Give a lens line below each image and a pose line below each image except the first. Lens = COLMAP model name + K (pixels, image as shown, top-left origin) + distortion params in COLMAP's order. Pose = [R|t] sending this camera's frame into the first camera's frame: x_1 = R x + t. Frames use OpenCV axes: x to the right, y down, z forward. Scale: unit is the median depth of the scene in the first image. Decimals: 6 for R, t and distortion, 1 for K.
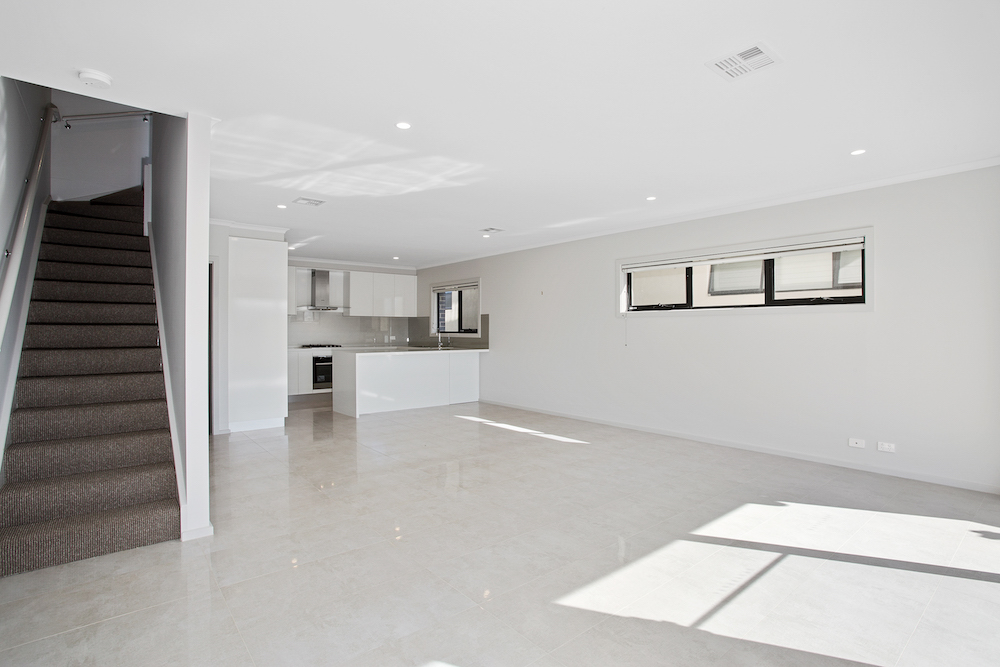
lens RADIAL K [[497.3, 0, 492.0], [0, 497.3, 332.4], [0, 0, 1]] dist [-0.056941, 0.000003]
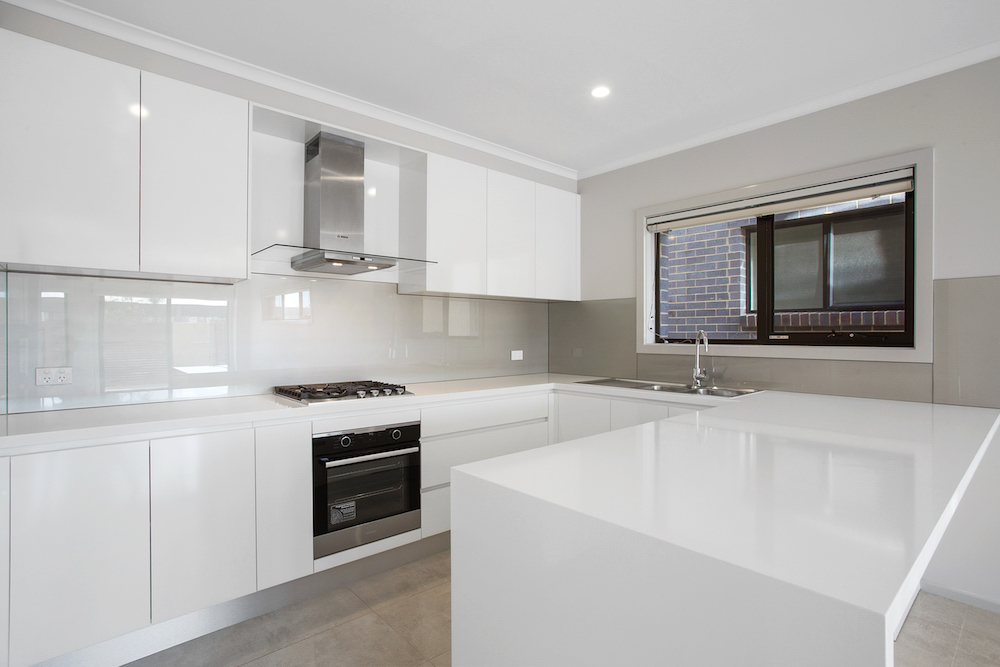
lens RADIAL K [[497.3, 0, 492.0], [0, 497.3, 332.4], [0, 0, 1]] dist [-0.056941, 0.000003]
pose [[0.999255, 0.004239, 0.038358, -0.264644], [-0.004349, 0.999987, 0.002765, -0.007592], [-0.038346, -0.002930, 0.999260, 0.698580]]
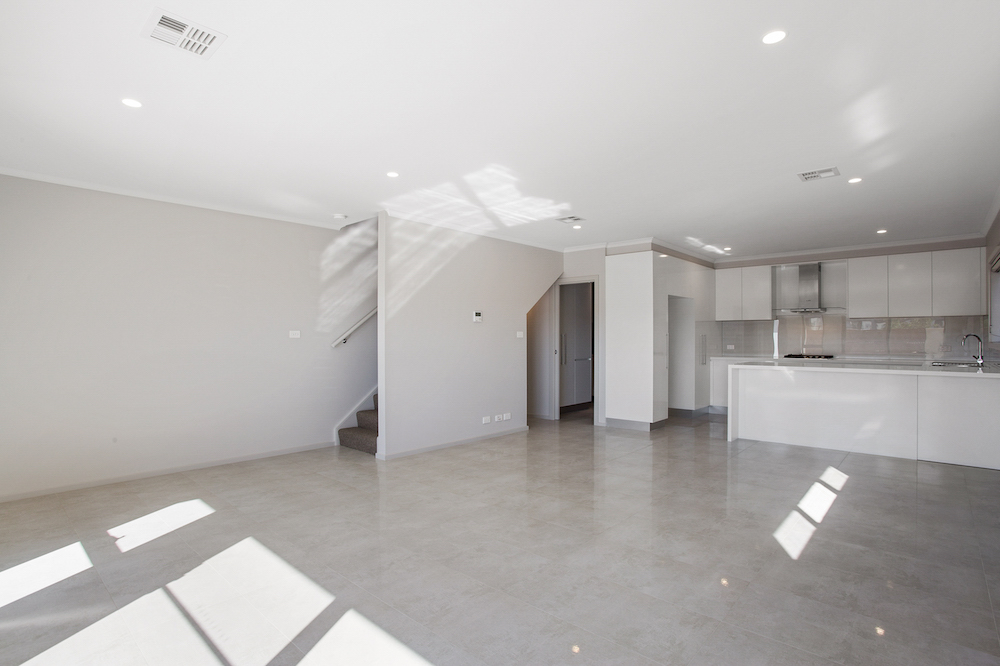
lens RADIAL K [[497.3, 0, 492.0], [0, 497.3, 331.9], [0, 0, 1]] dist [-0.056941, 0.000003]
pose [[0.145755, -0.004505, -0.989310, 0.379174], [-0.002834, 0.999984, -0.004971, -0.006471], [0.989317, 0.003529, 0.145740, 0.360550]]
